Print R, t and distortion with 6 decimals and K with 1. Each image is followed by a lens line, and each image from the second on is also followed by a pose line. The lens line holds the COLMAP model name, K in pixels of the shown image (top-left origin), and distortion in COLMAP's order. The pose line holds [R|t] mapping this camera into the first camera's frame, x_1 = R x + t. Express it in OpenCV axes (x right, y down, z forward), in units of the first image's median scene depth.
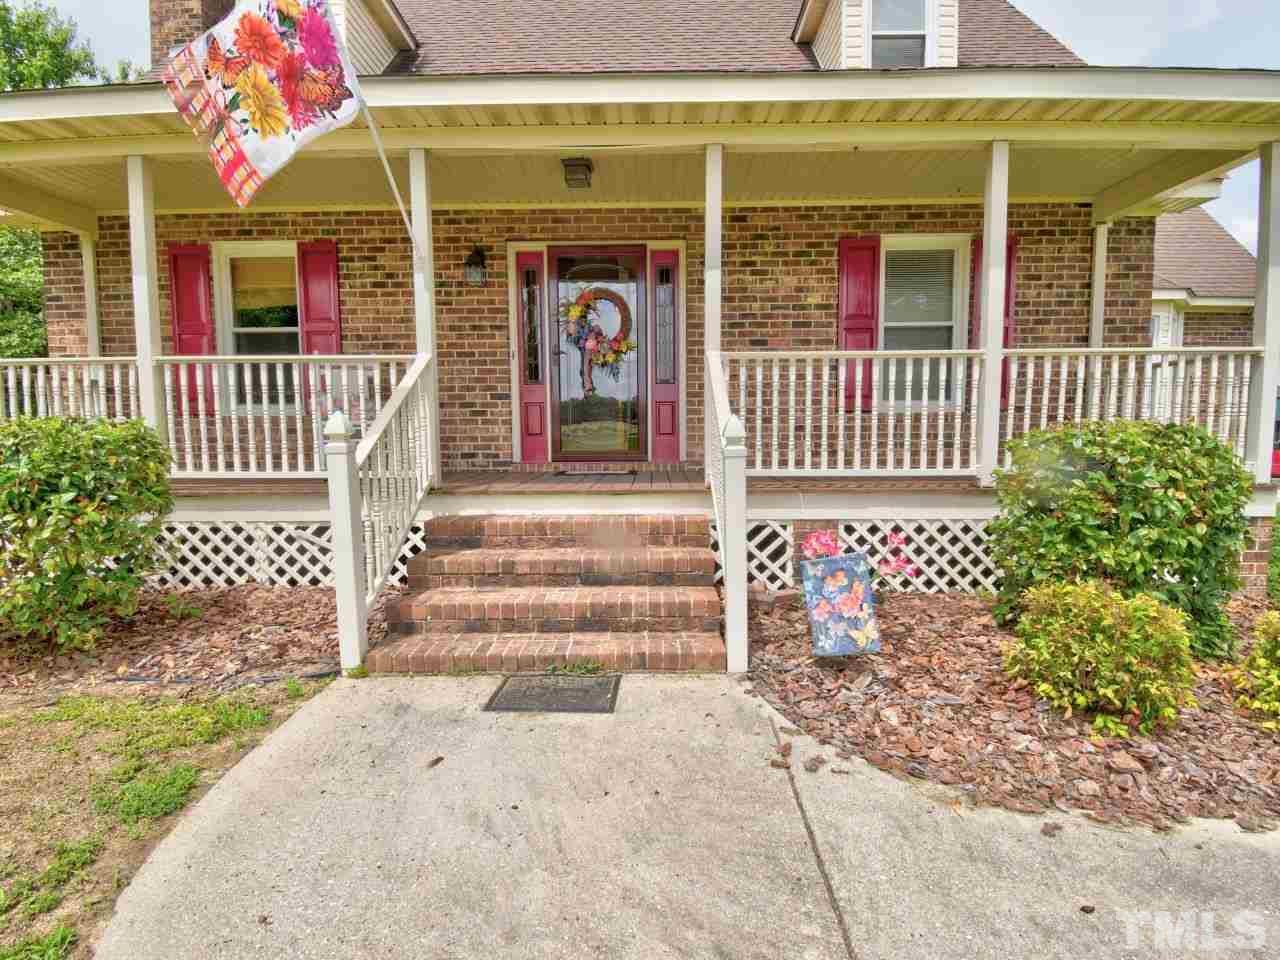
lens RADIAL K [[636.7, 0, 644.5], [0, 636.7, 479.9], [0, 0, 1]] dist [0.022518, -0.029124]
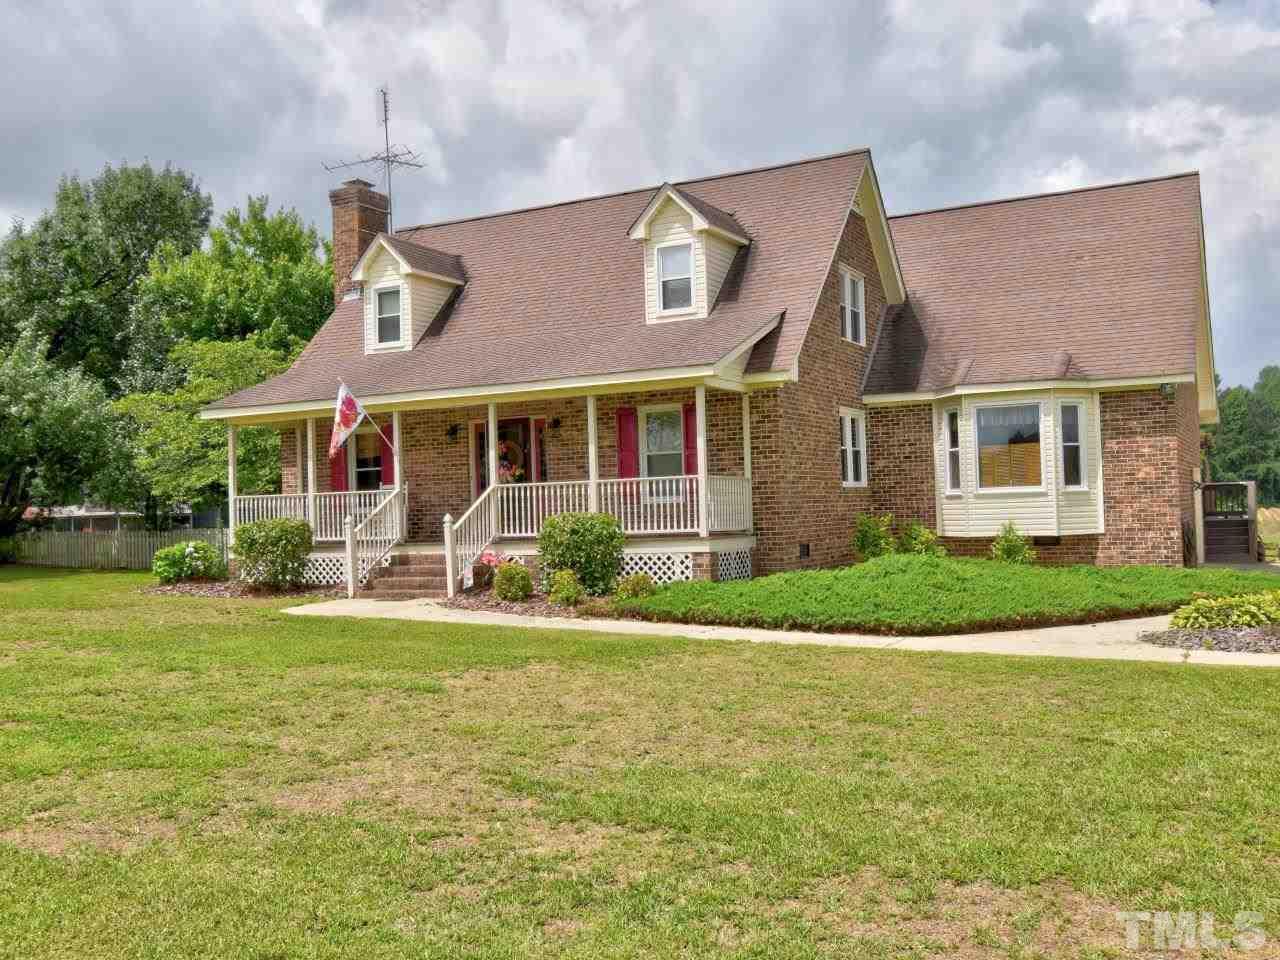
lens RADIAL K [[1129.1, 0, 640.0], [0, 1129.1, 480.0], [0, 0, 1]] dist [-0.000908, -0.000452]
pose [[0.900975, -0.034279, -0.432515, 1.759198], [-0.009802, 0.995011, -0.099278, 0.142591], [0.433760, 0.093687, 0.896144, -1.852534]]
